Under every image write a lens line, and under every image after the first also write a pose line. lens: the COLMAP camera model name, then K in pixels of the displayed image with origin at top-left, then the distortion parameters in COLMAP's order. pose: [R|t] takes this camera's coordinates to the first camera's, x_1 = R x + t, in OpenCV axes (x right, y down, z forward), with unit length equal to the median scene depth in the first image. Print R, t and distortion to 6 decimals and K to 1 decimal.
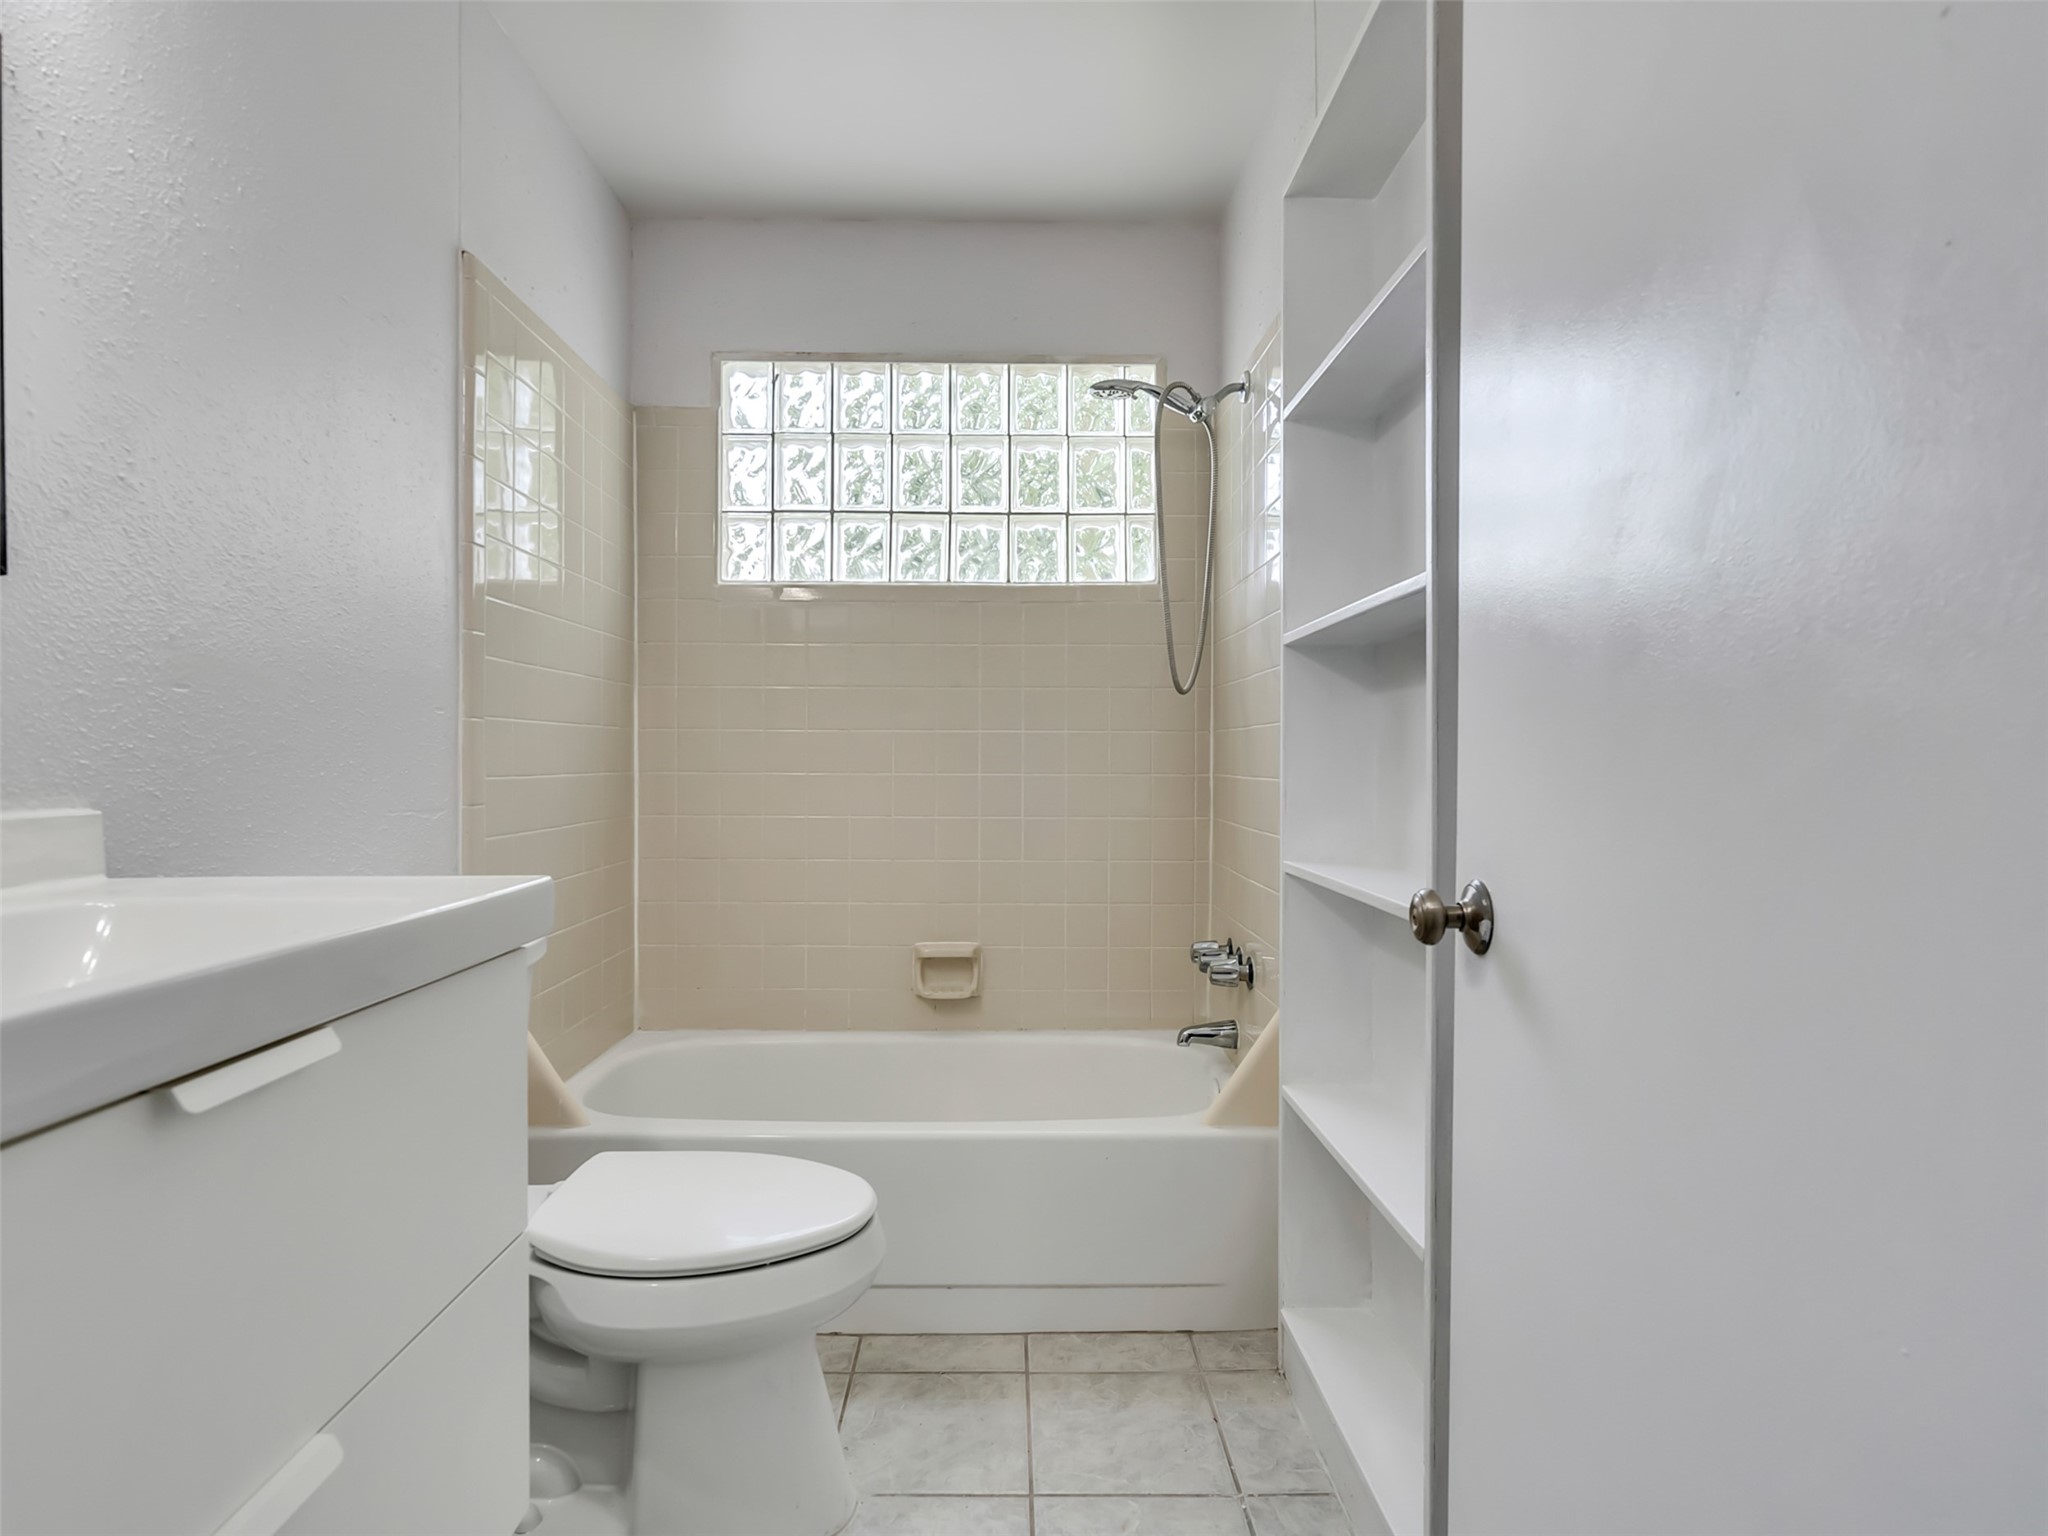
lens RADIAL K [[1048.0, 0, 1008.4], [0, 1048.0, 761.9], [0, 0, 1]] dist [-0.007217, 0.005071]
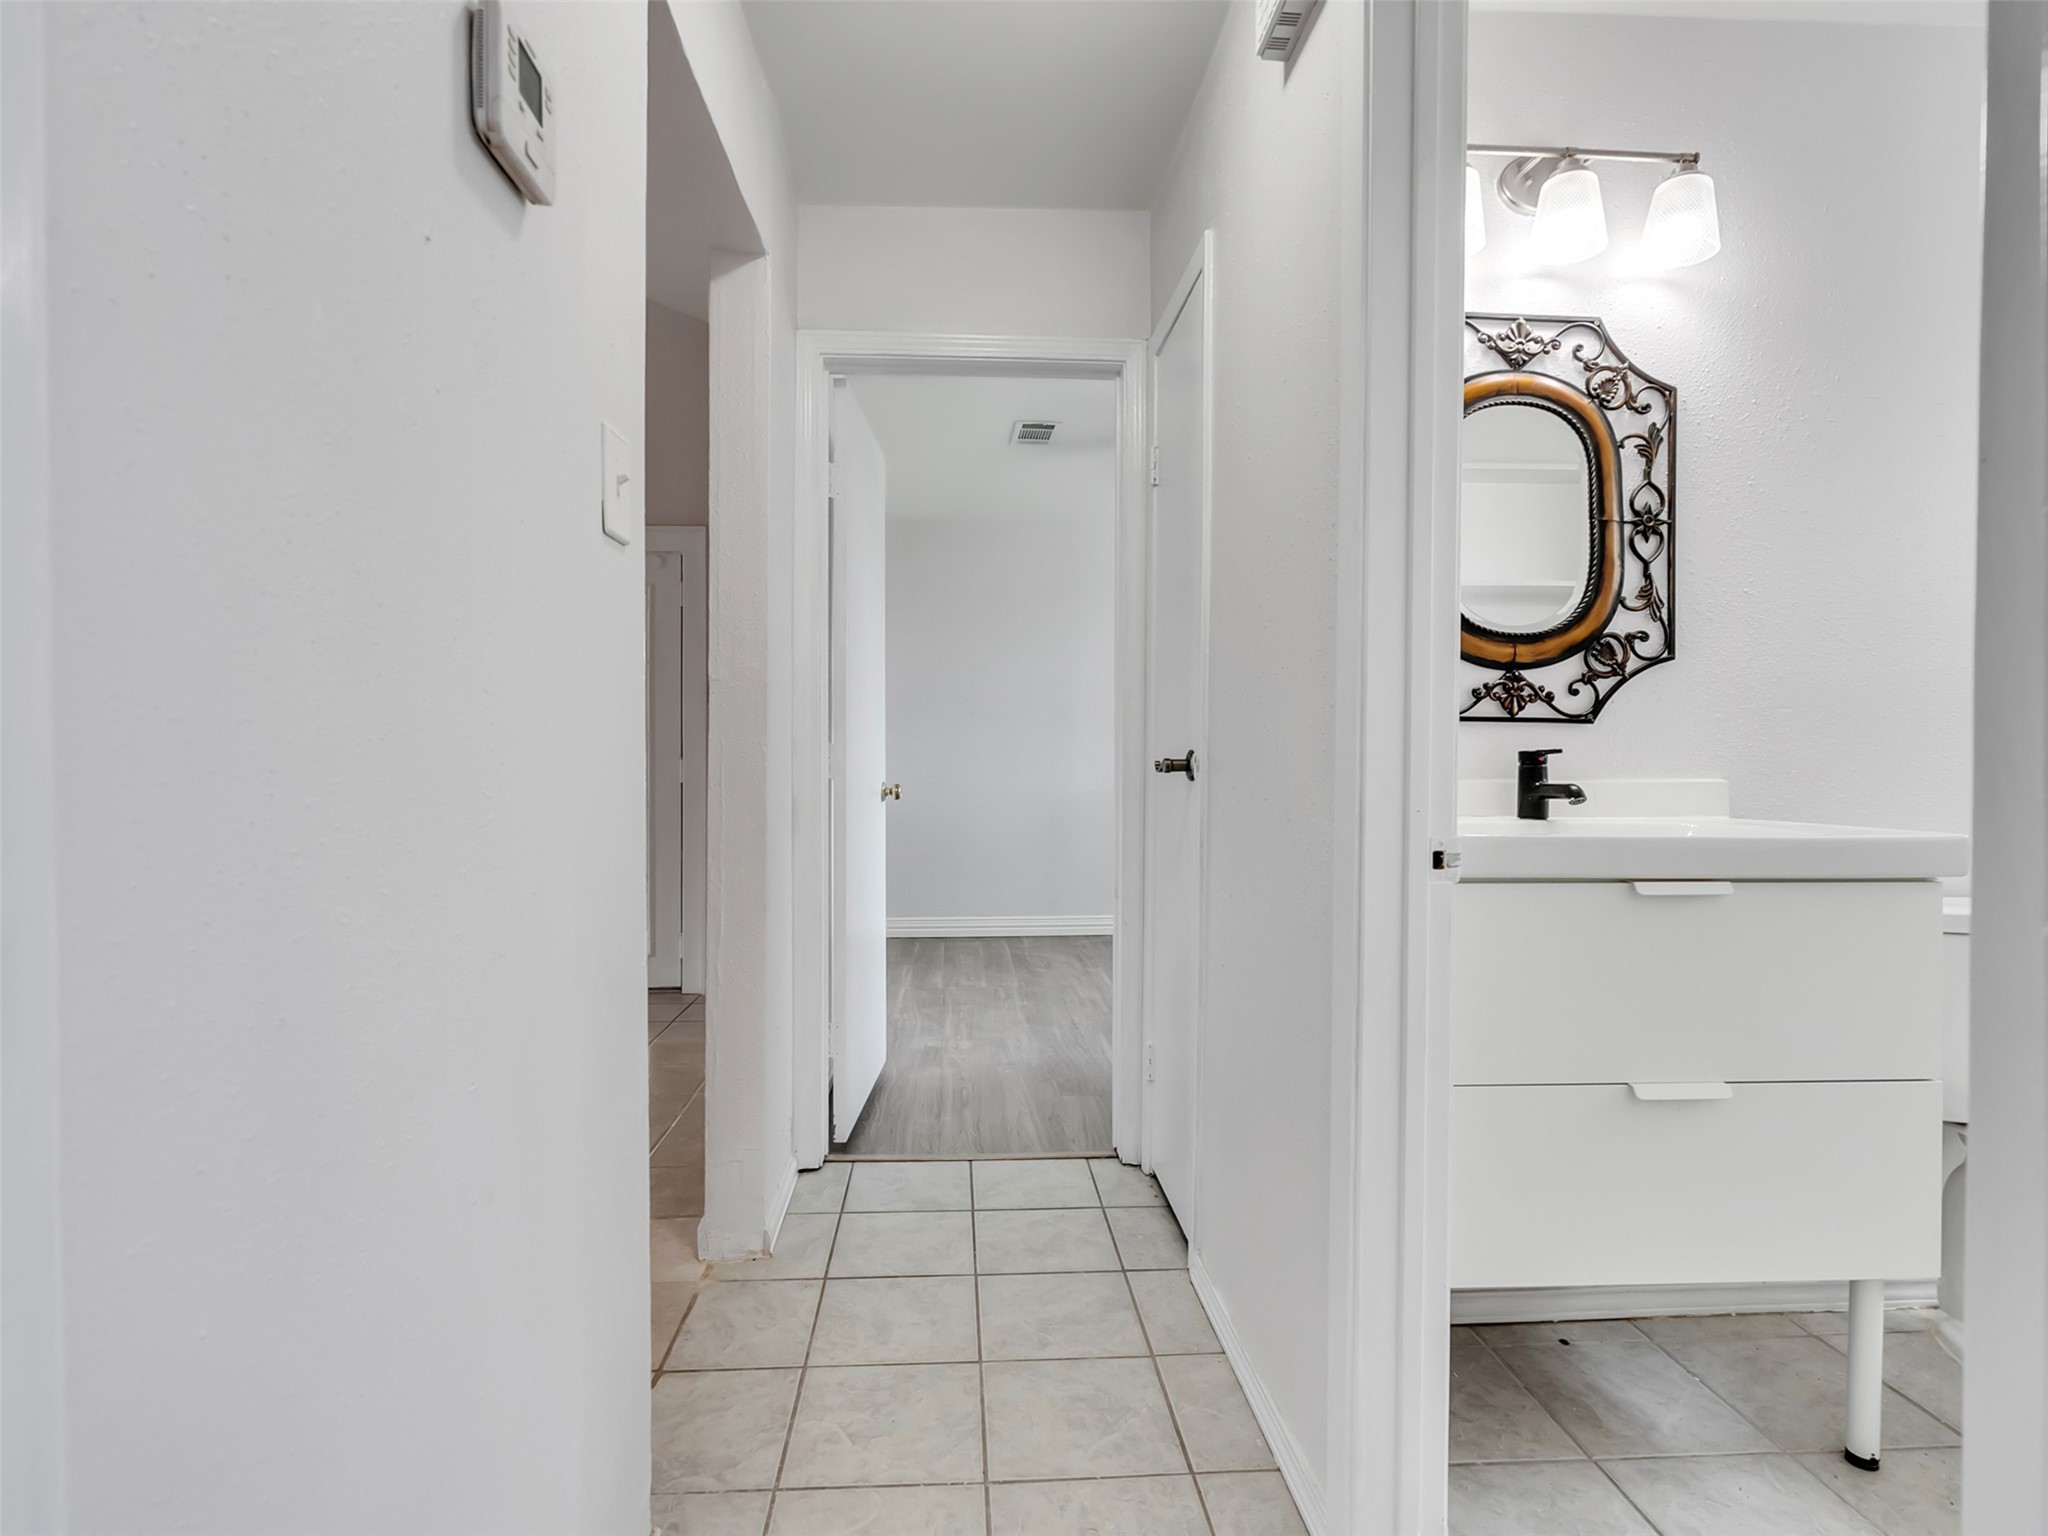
lens RADIAL K [[1048.0, 0, 993.8], [0, 1048.0, 767.9], [0, 0, 1]] dist [-0.007217, 0.005071]
pose [[0.038714, 0.009025, -0.999210, 0.505067], [-0.004991, 0.999948, 0.008838, 0.008580], [0.999238, 0.004645, 0.038758, -0.192246]]
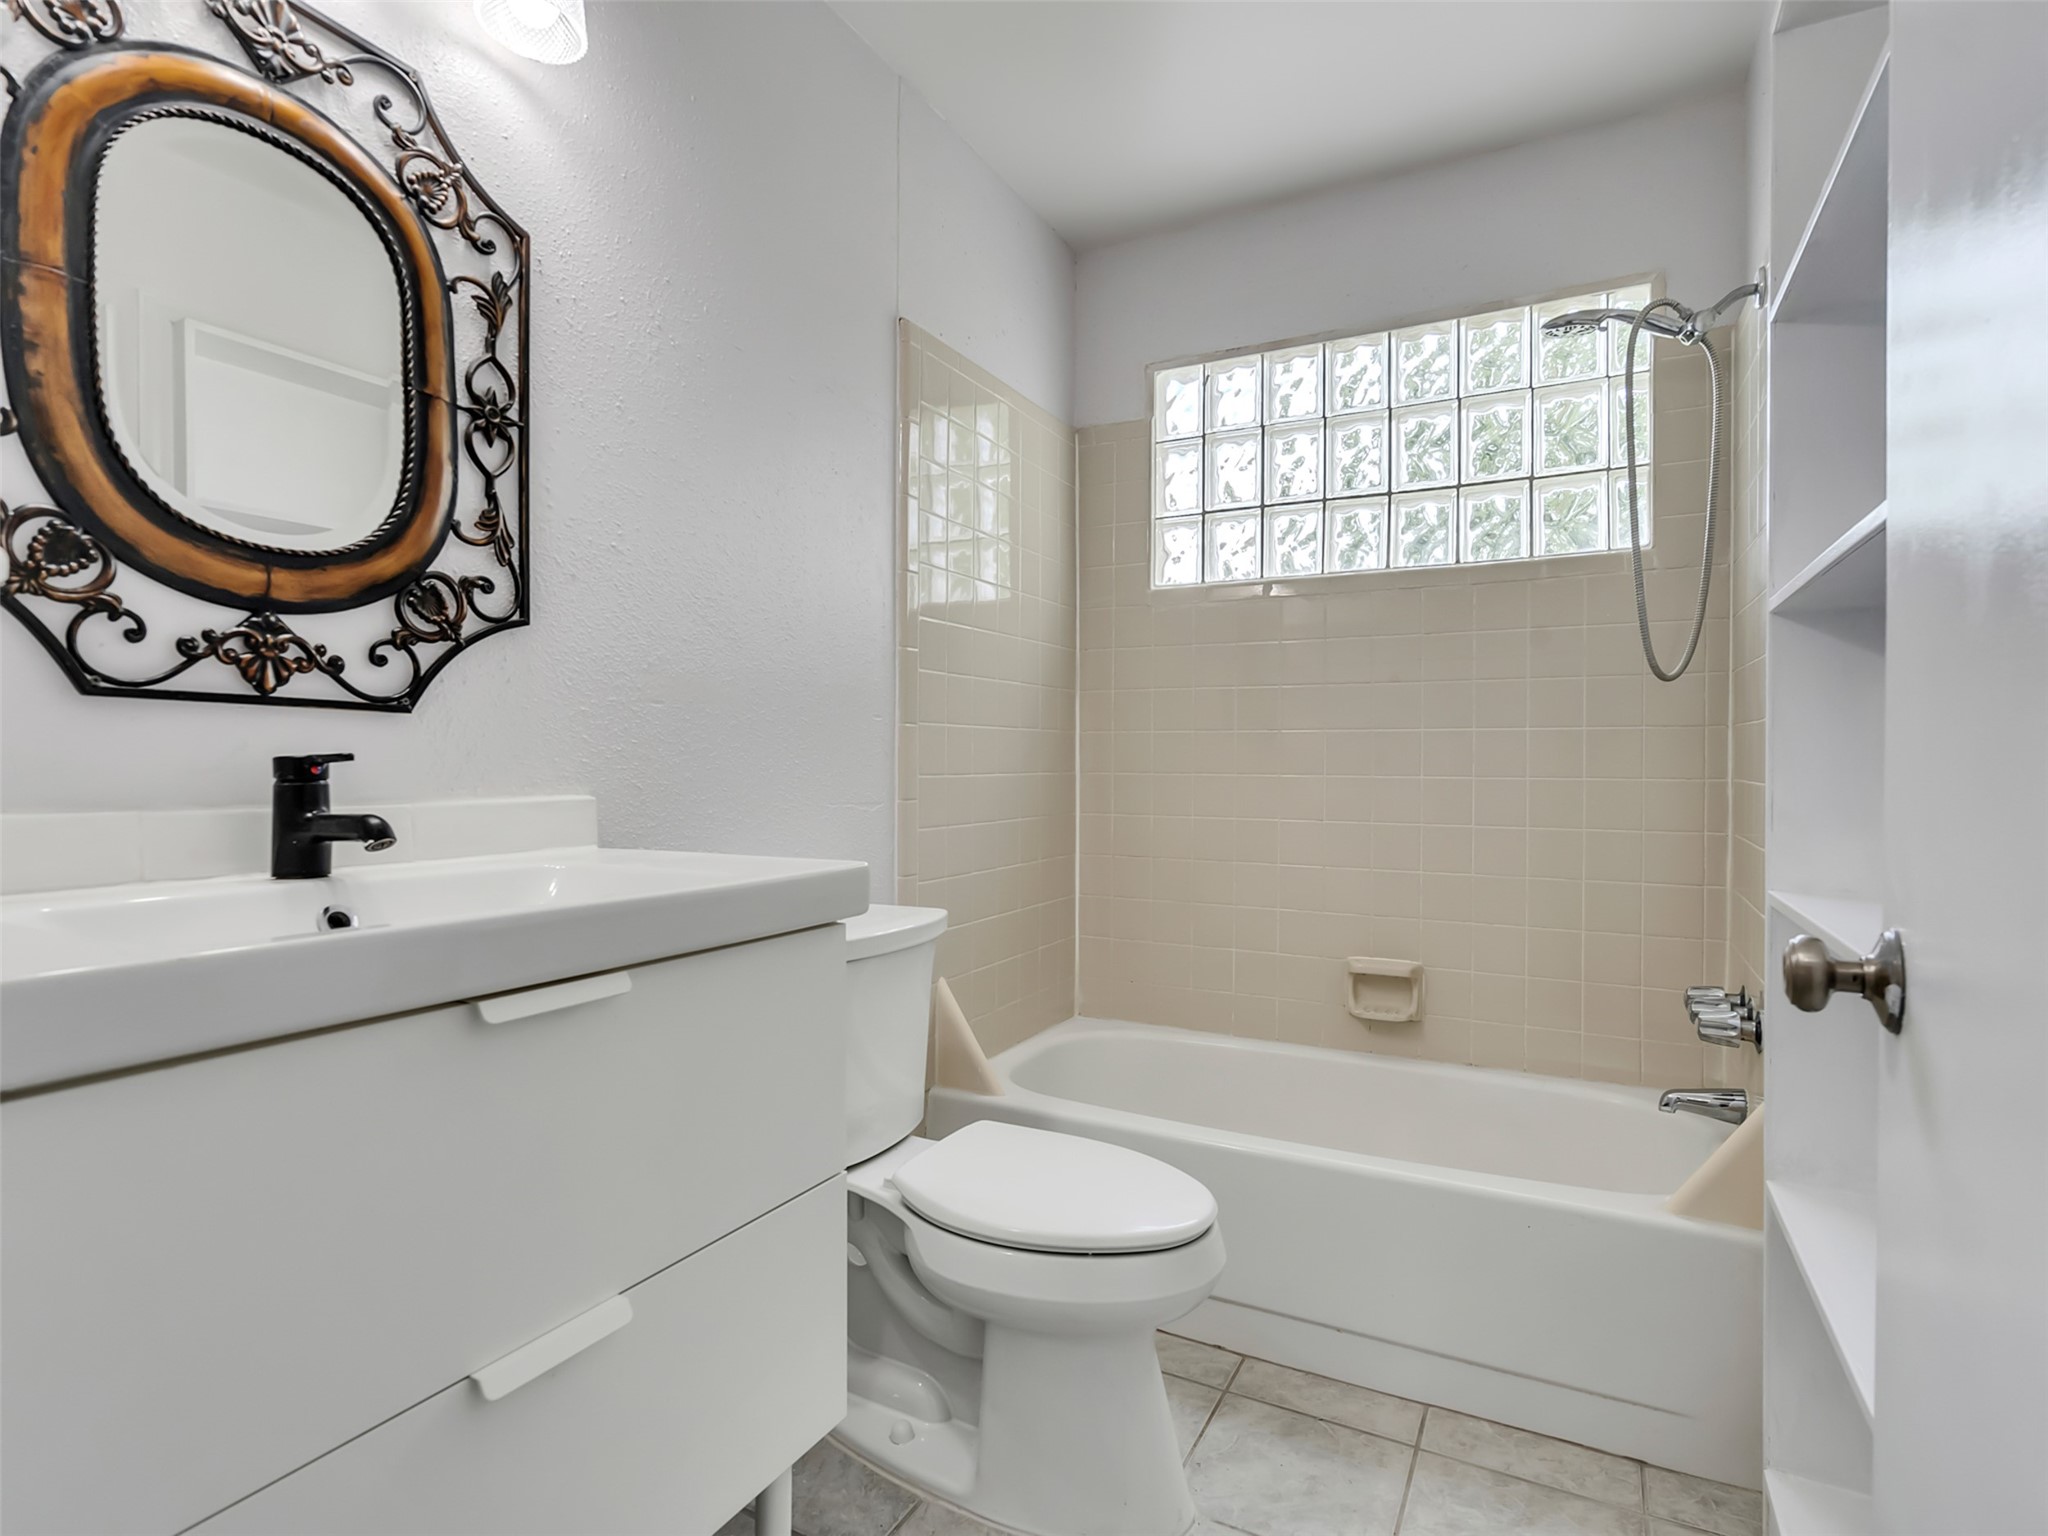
lens RADIAL K [[1048.0, 0, 1013.9], [0, 1048.0, 761.6], [0, 0, 1]] dist [-0.007217, 0.005071]
pose [[0.876121, 0.000664, -0.482090, 0.138479], [-0.002068, 0.999995, -0.002382, 0.001884], [0.482086, 0.003084, 0.876118, 0.049327]]
